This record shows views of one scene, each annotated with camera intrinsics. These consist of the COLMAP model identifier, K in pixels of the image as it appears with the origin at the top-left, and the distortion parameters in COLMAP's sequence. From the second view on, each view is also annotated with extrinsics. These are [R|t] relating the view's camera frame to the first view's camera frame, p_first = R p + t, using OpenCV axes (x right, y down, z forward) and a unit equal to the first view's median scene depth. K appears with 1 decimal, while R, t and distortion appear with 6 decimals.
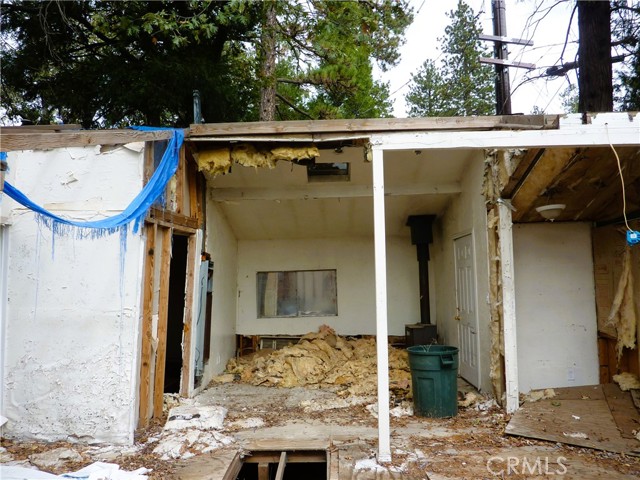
lens RADIAL K [[476.3, 0, 318.0], [0, 476.3, 237.3], [0, 0, 1]] dist [-0.023109, 0.004511]
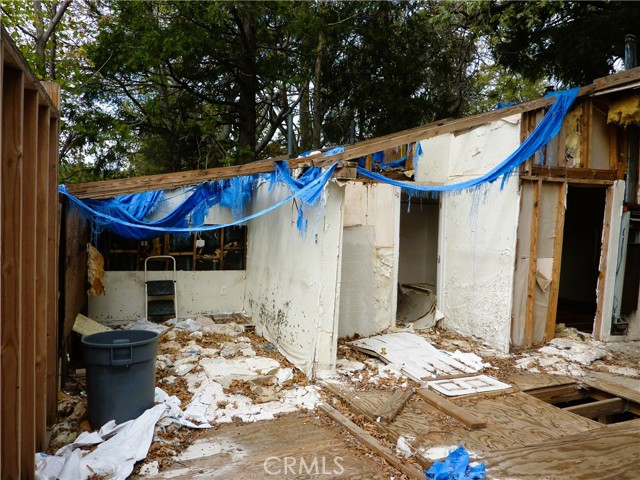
lens RADIAL K [[476.3, 0, 318.0], [0, 476.3, 237.3], [0, 0, 1]] dist [-0.023109, 0.004511]
pose [[0.420720, 0.049243, -0.905853, 0.450476], [0.046230, 0.996065, 0.075619, -0.002203], [0.906012, -0.073692, 0.416788, 0.003461]]
